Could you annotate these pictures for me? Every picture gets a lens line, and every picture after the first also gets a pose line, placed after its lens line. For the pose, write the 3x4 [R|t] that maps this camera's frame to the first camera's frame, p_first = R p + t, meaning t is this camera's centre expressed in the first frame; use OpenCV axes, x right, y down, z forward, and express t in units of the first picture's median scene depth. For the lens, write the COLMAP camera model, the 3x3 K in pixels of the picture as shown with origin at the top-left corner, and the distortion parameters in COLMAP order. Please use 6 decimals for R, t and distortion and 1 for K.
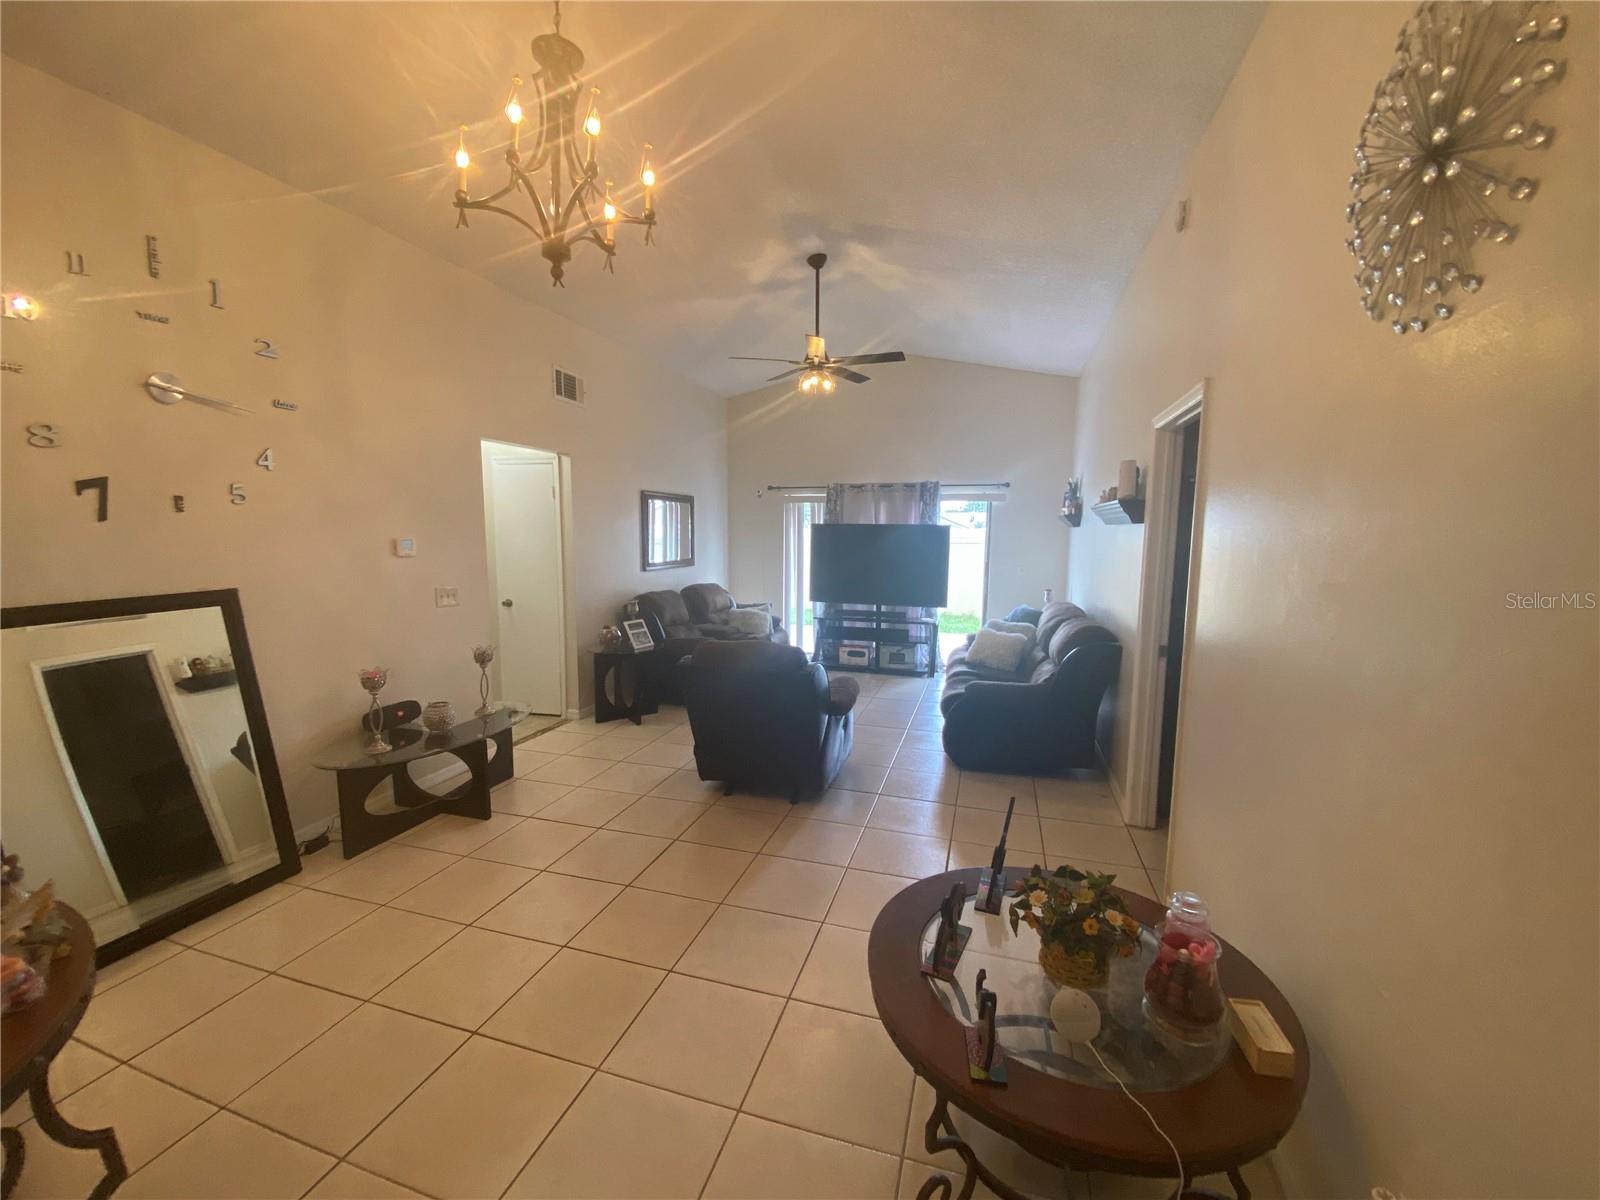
lens RADIAL K [[644.5, 0, 802.0], [0, 644.5, 602.9], [0, 0, 1]] dist [-0.011065, -0.003042]
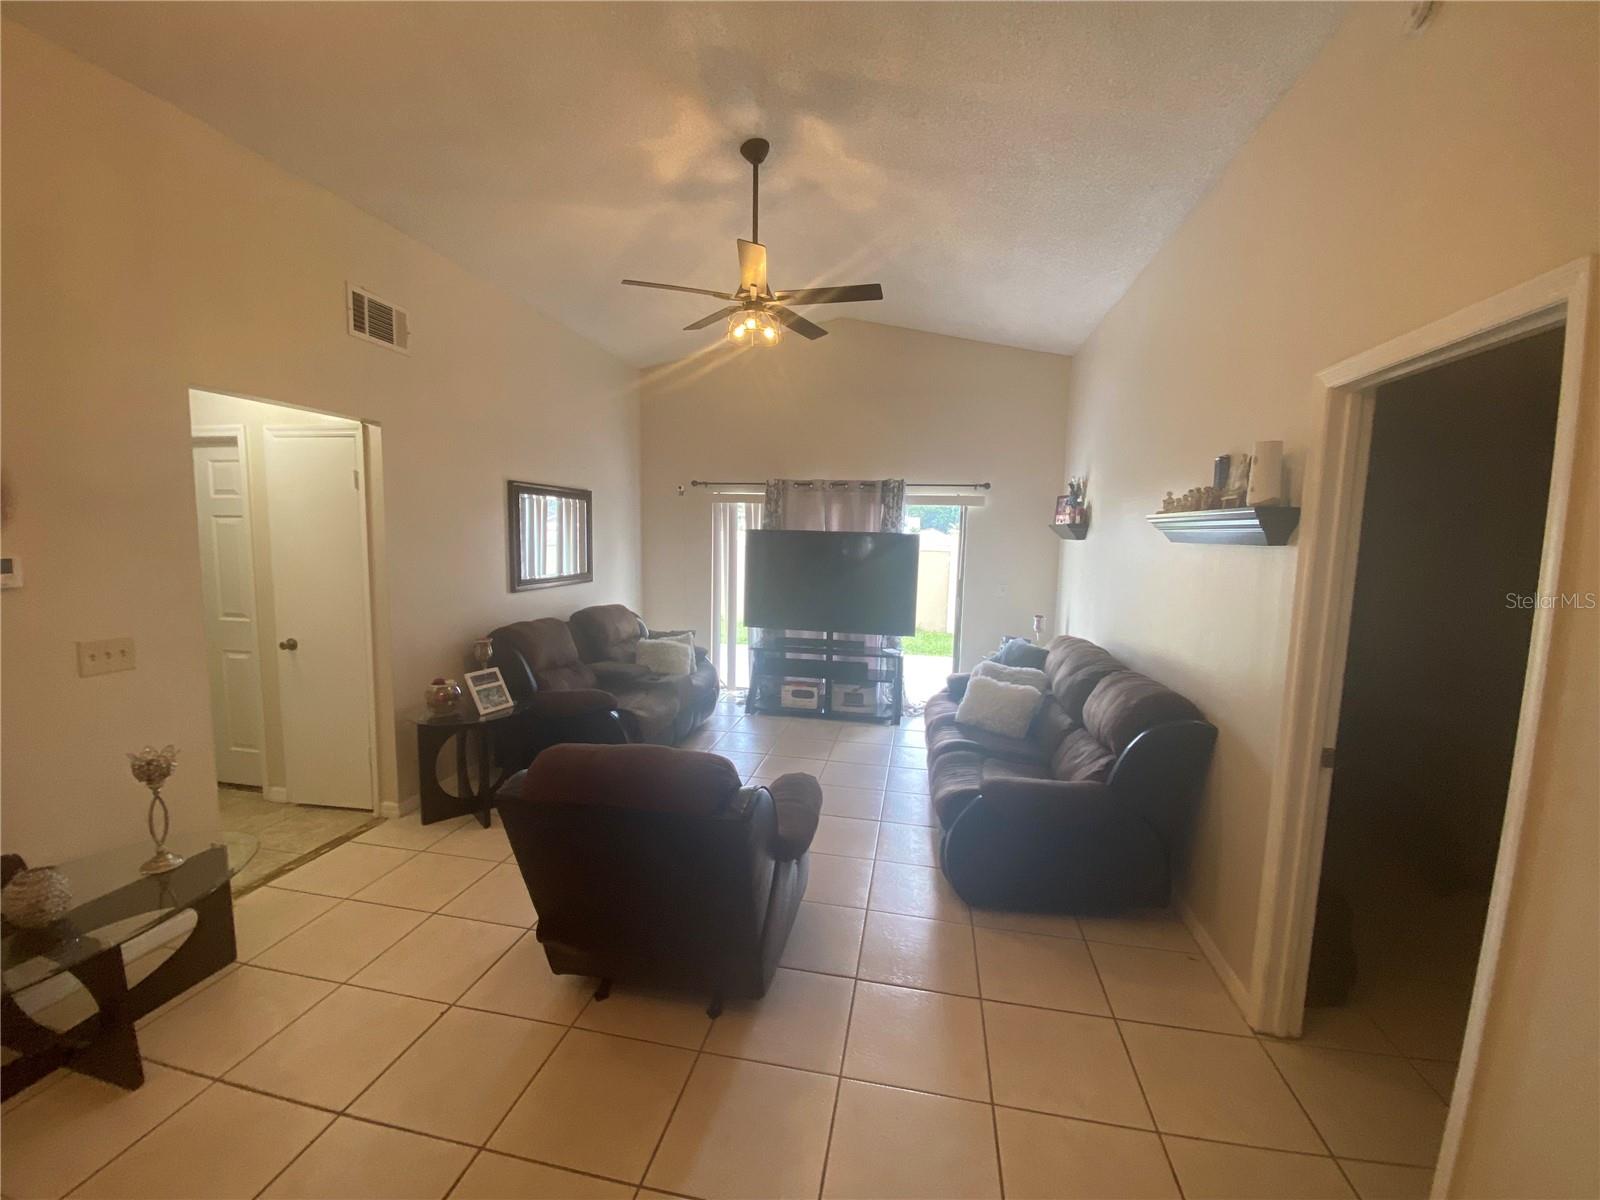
lens RADIAL K [[644.5, 0, 807.9], [0, 644.5, 602.9], [0, 0, 1]] dist [-0.011065, -0.003042]
pose [[0.993961, 0.003009, 0.109694, 0.005326], [-0.002785, 0.999994, -0.002194, -0.044356], [-0.109699, 0.001875, 0.993963, 0.293290]]
